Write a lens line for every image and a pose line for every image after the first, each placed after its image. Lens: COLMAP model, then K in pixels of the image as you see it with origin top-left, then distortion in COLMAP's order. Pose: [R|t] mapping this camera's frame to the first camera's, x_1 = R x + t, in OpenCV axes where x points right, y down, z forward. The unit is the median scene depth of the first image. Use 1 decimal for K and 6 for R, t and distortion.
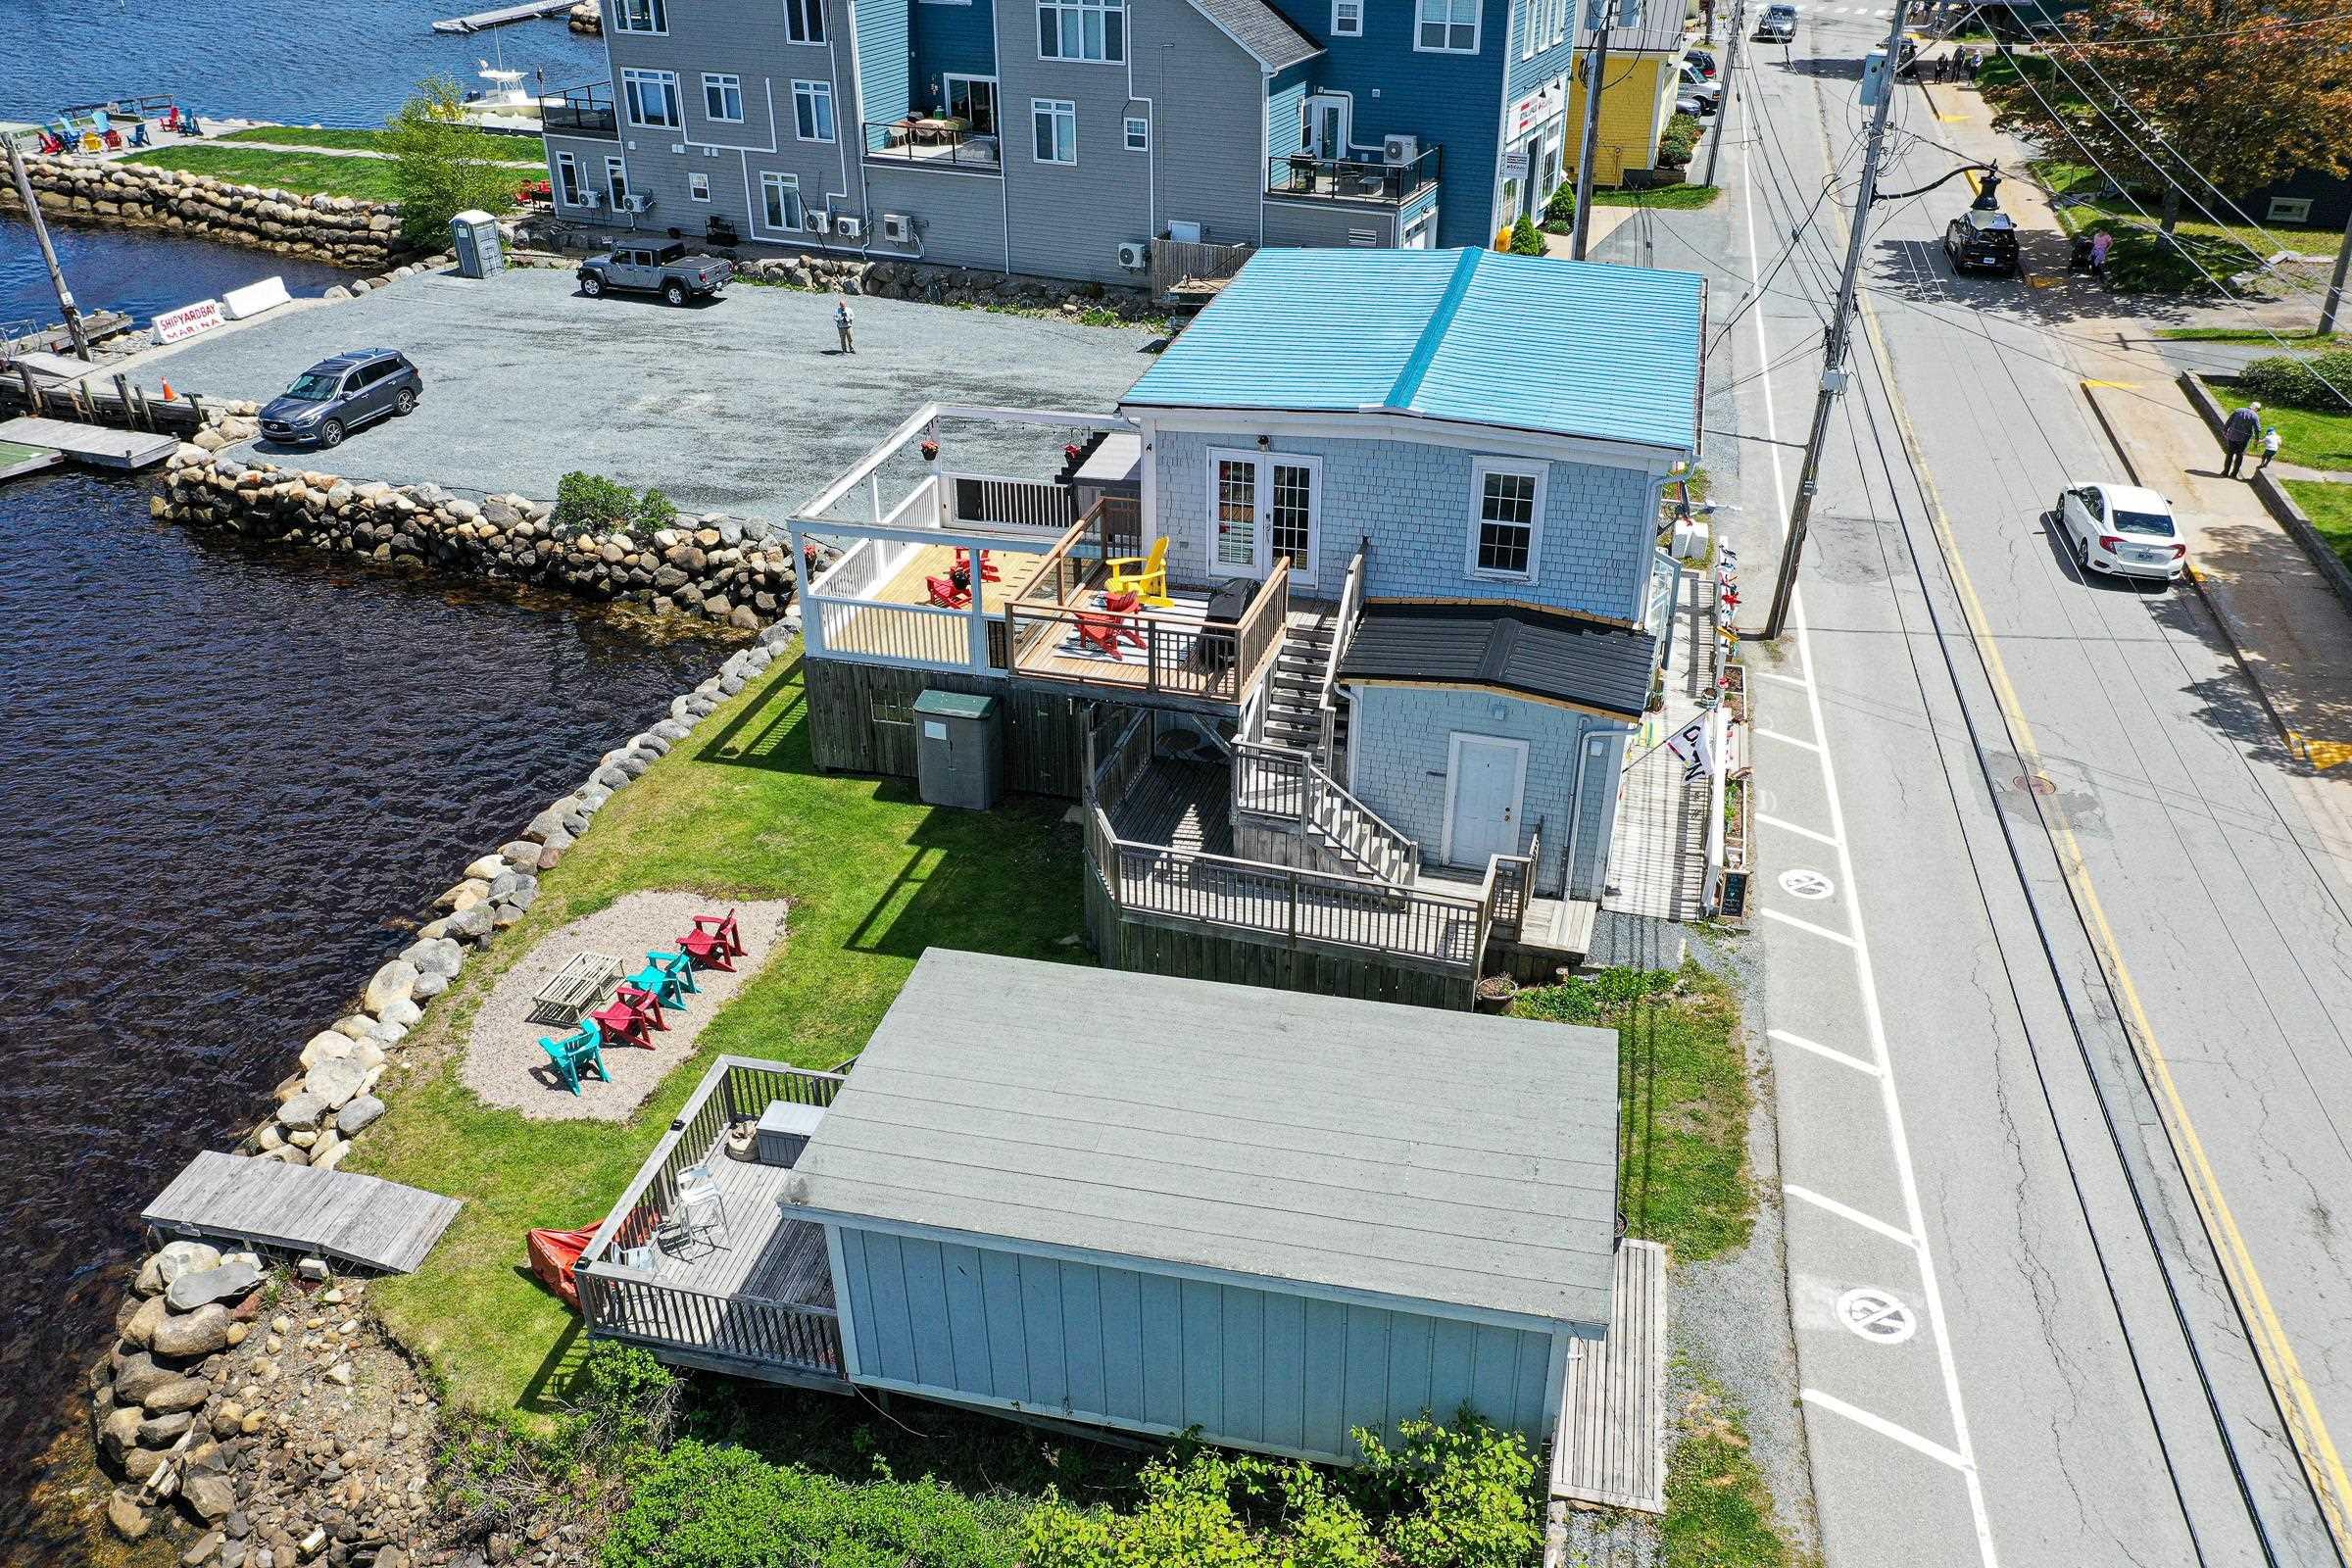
lens RADIAL K [[1846.4, 0, 1161.0], [0, 1846.4, 784.4], [0, 0, 1]] dist [0.005547, 0.006527]
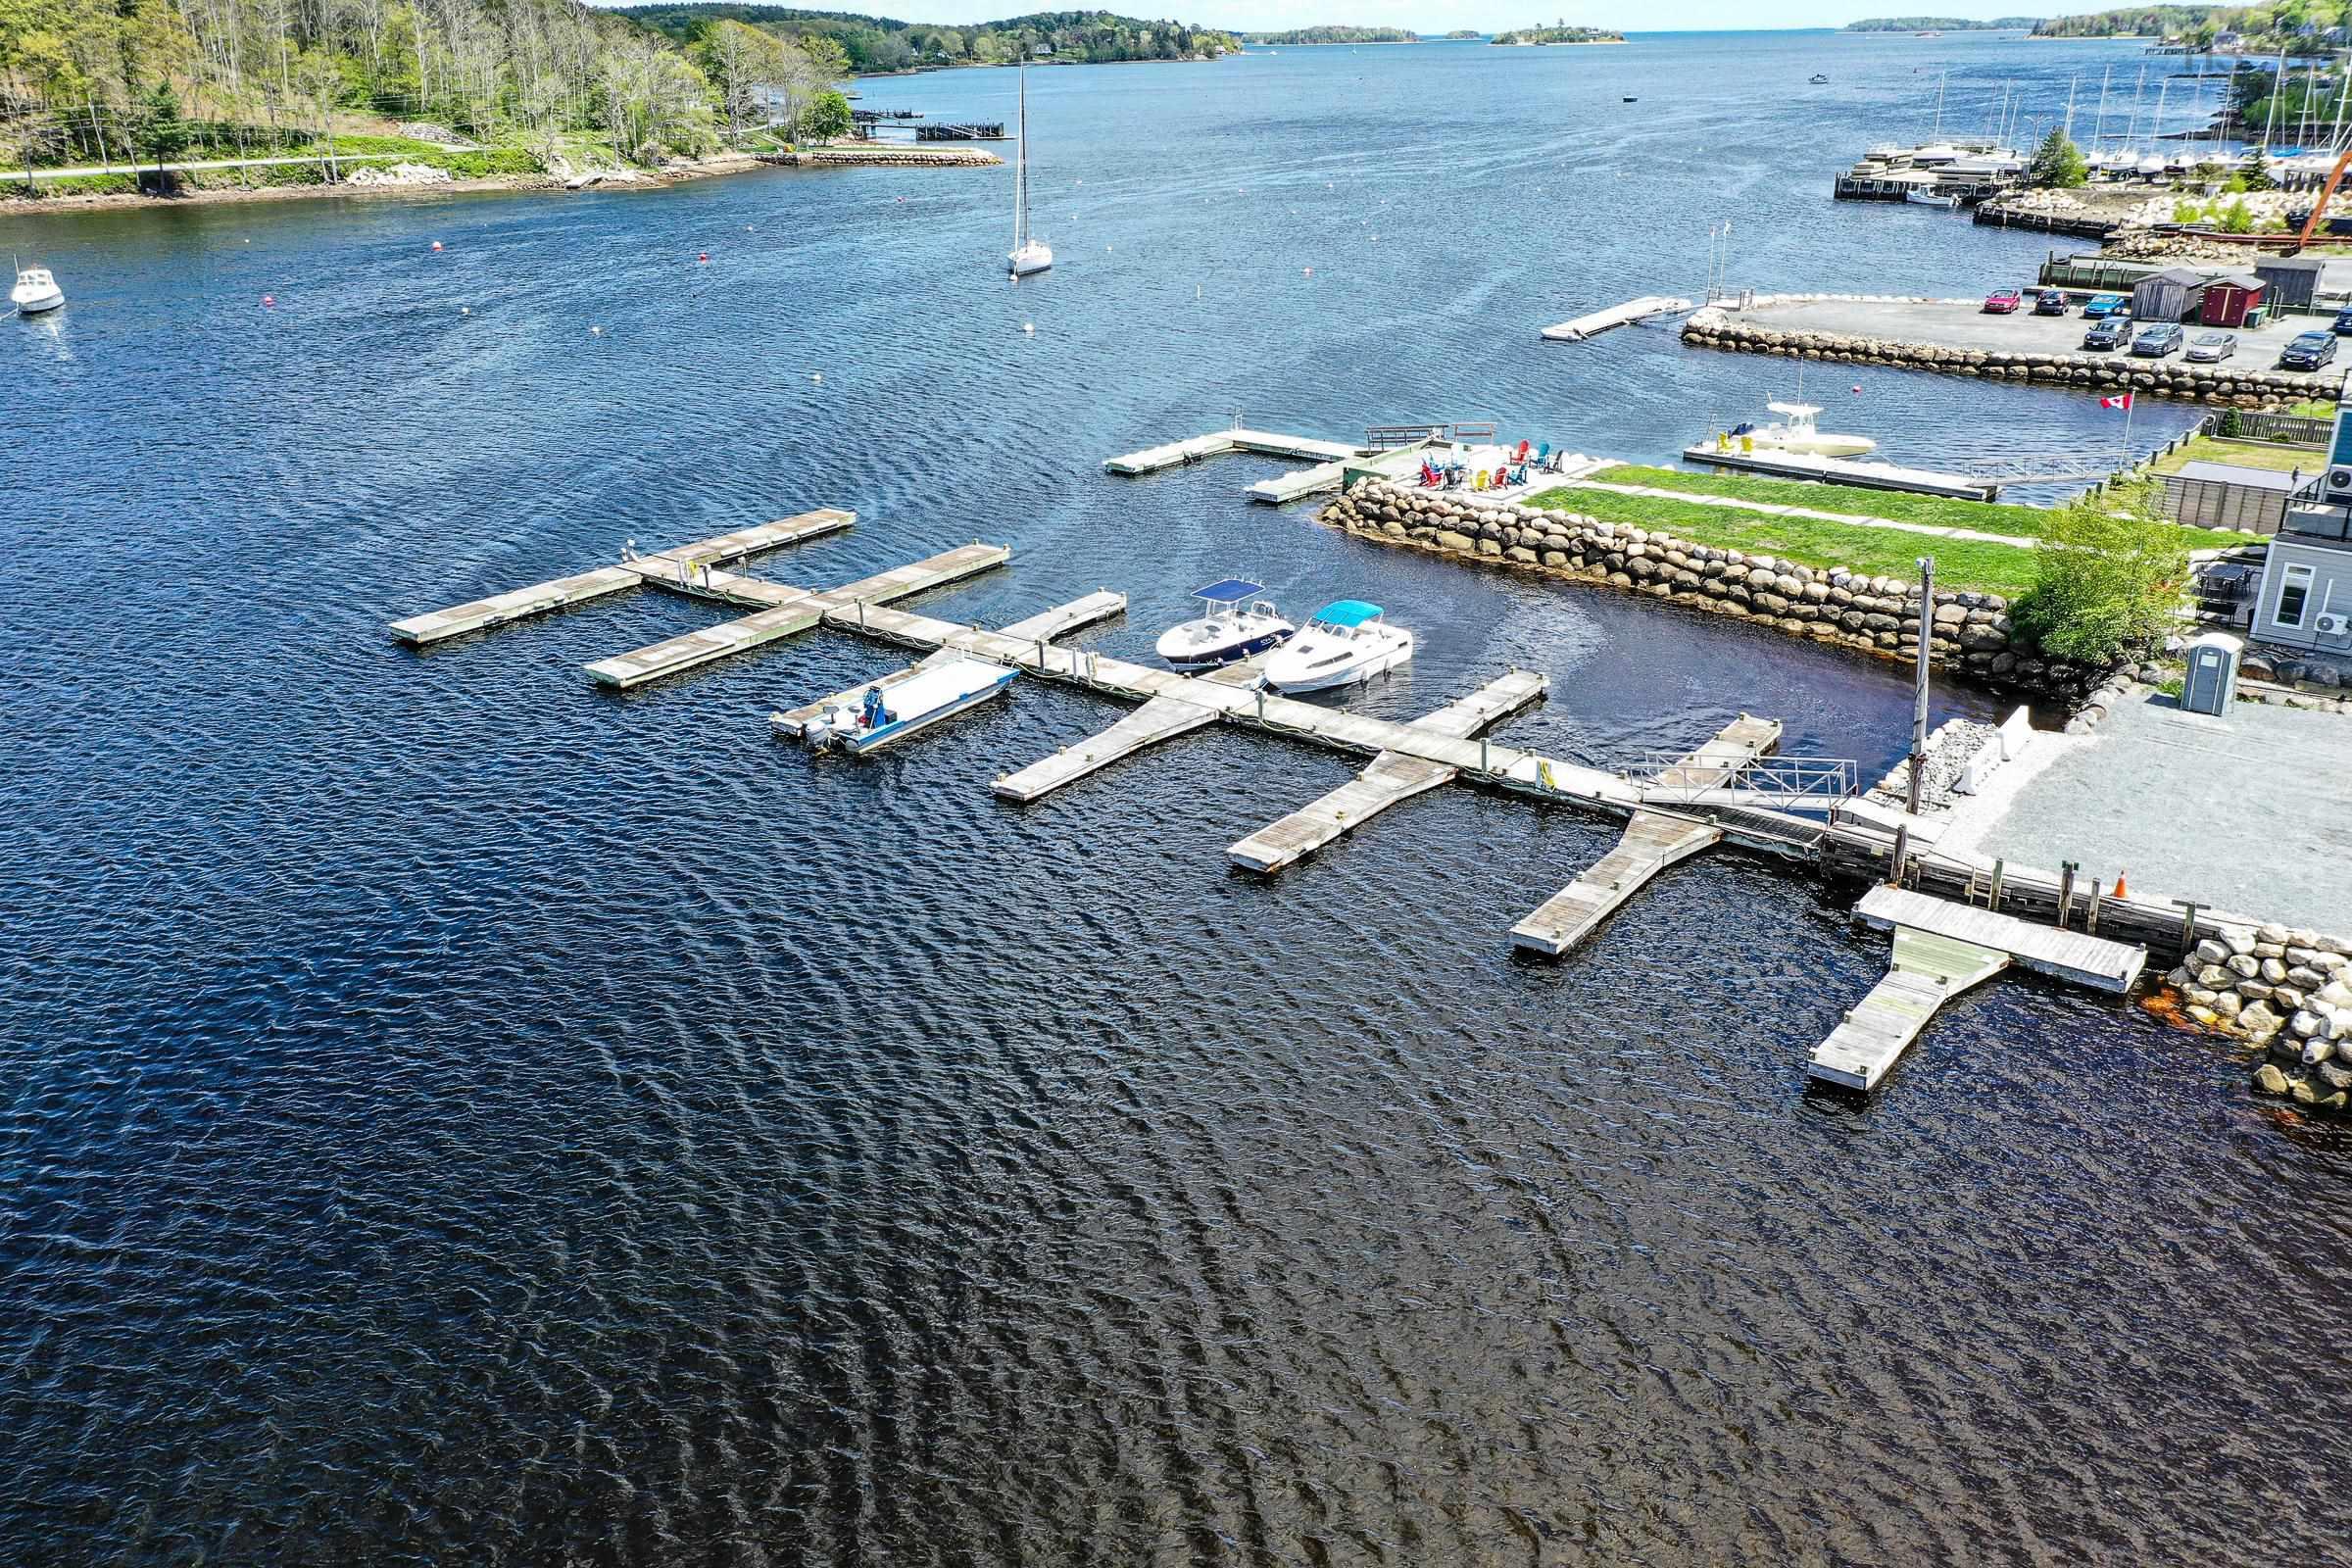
lens RADIAL K [[1846.4, 0, 1156.5], [0, 1846.4, 779.8], [0, 0, 1]] dist [0.005547, 0.006527]
pose [[0.953551, 0.106076, -0.281935, -0.614823], [-0.140725, 0.984403, -0.105582, -0.099847], [0.266338, 0.140353, 0.953606, 0.109332]]
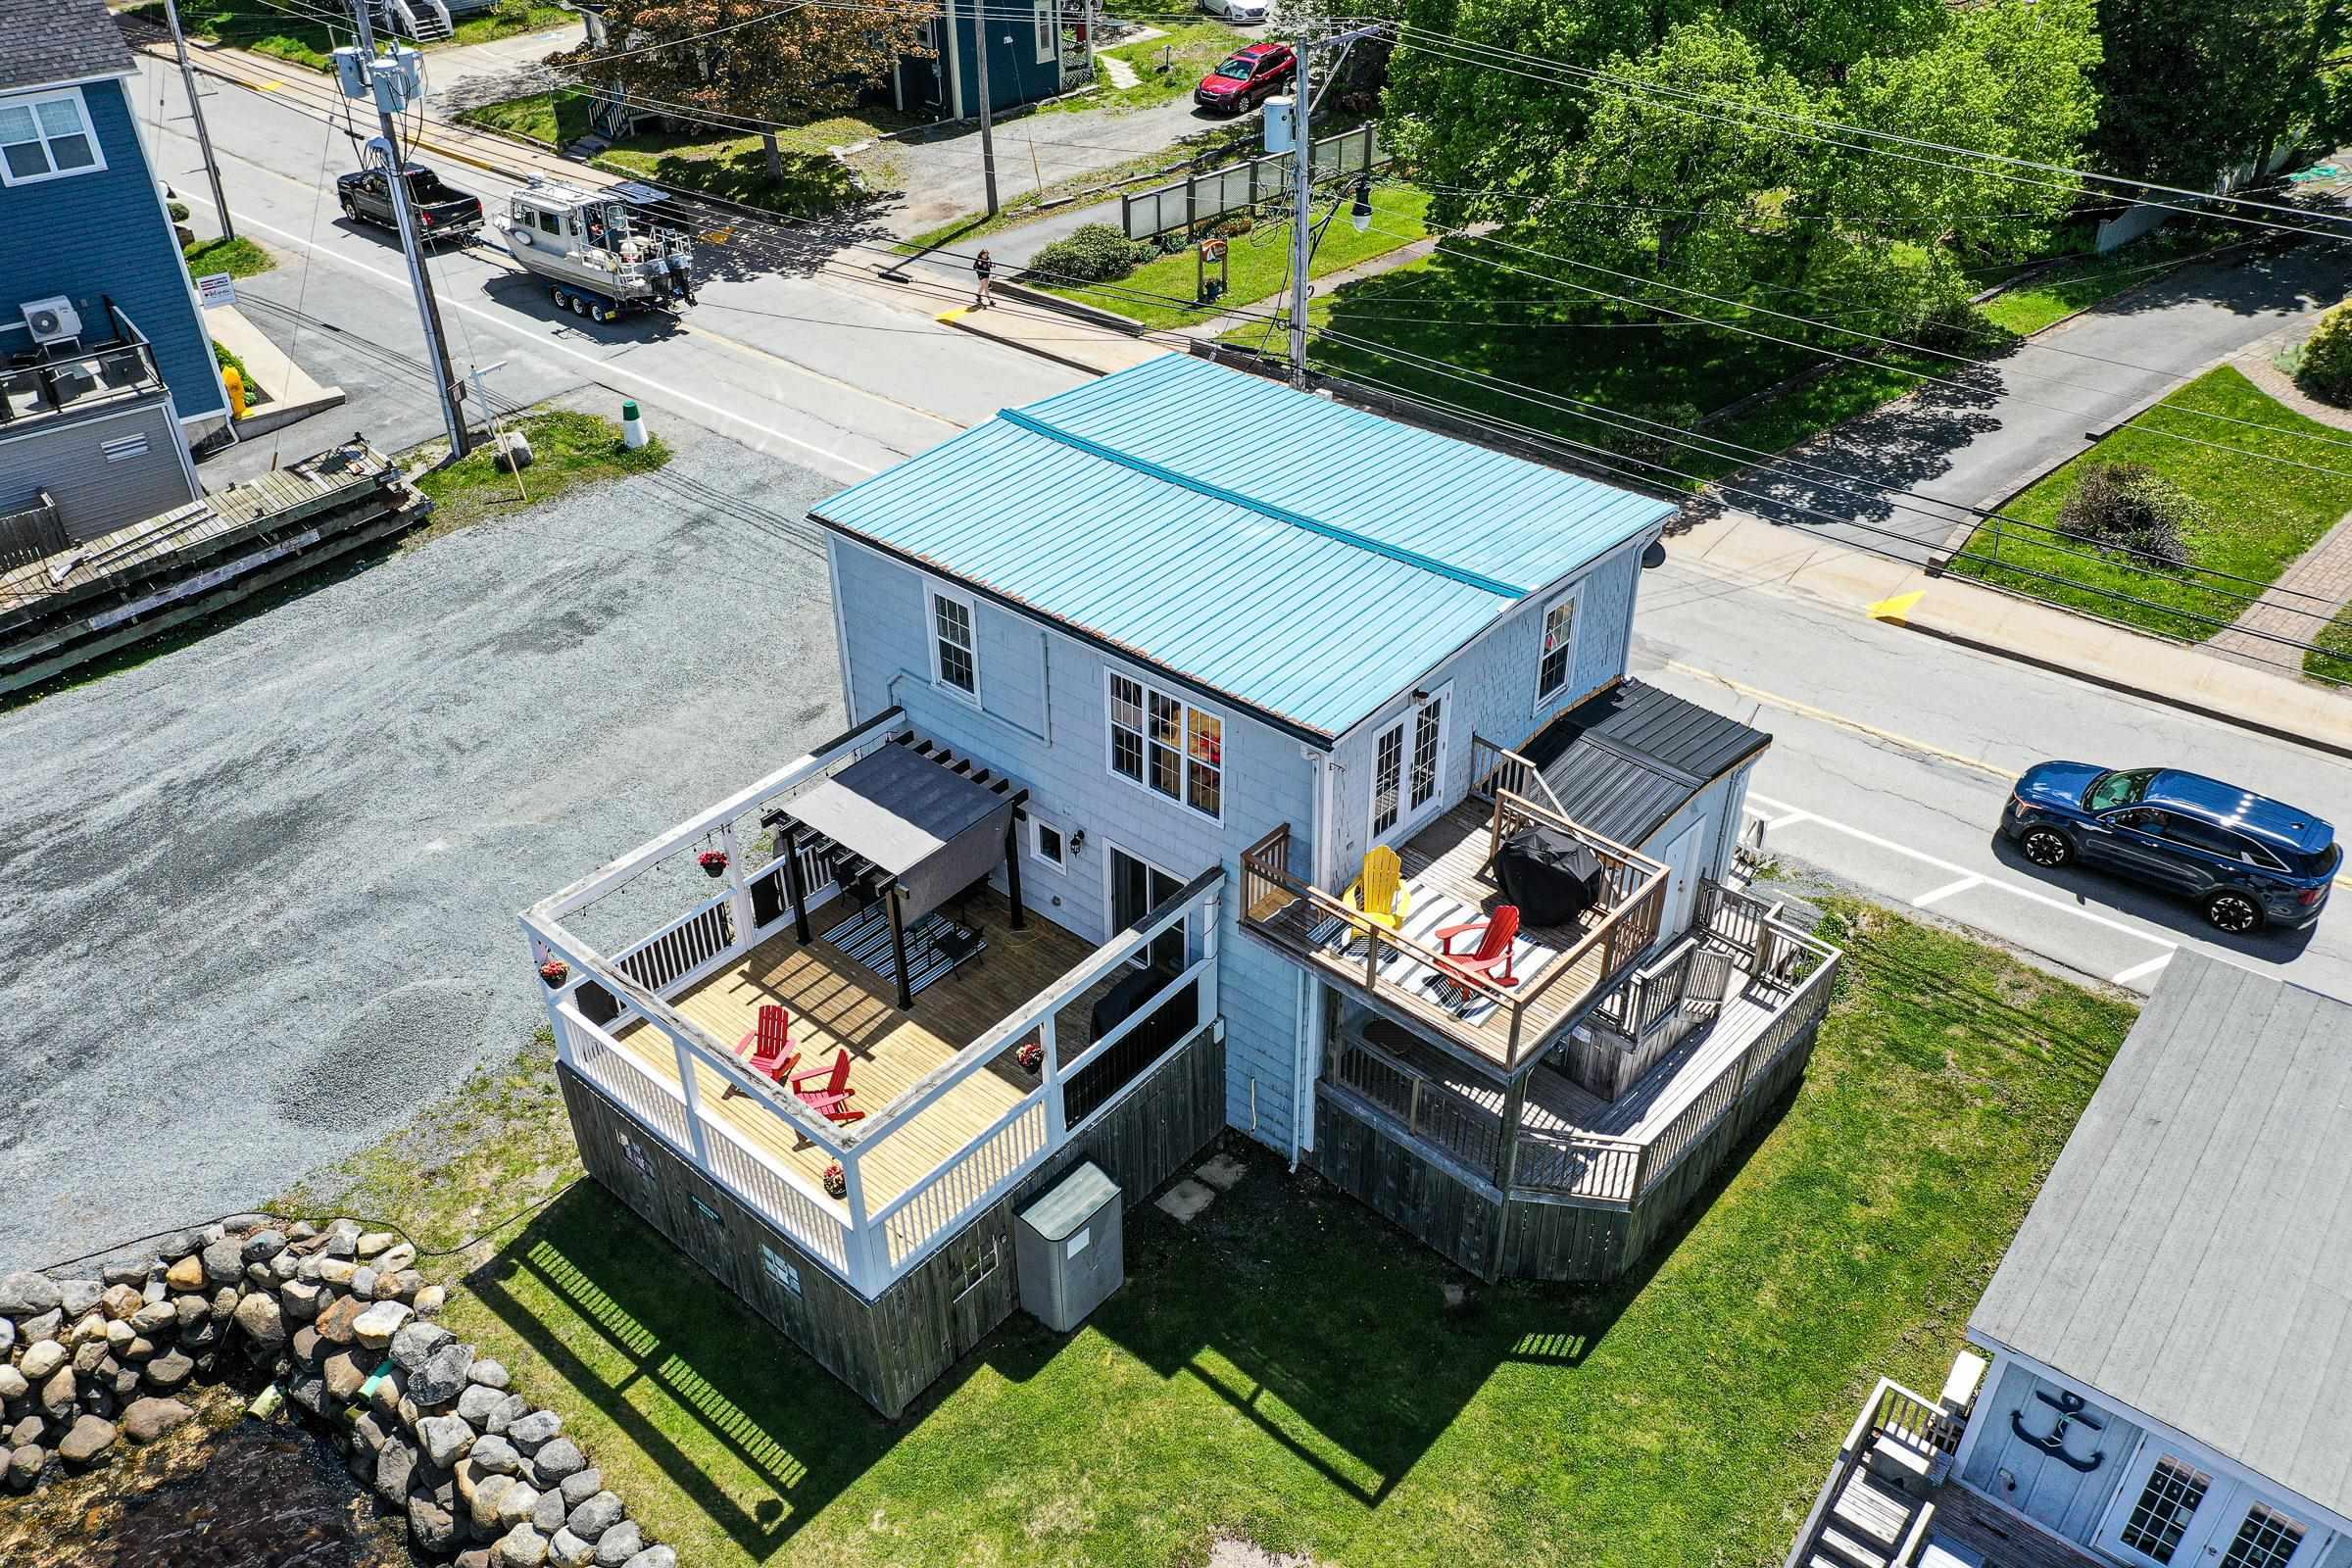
lens RADIAL K [[1846.4, 0, 1175.5], [0, 1846.4, 793.6], [0, 0, 1]] dist [0.005547, 0.006527]
pose [[0.438453, -0.511415, 0.739063, -0.287726], [0.448848, 0.837027, 0.312923, -0.203336], [-0.778649, 0.194525, 0.596545, 0.244939]]
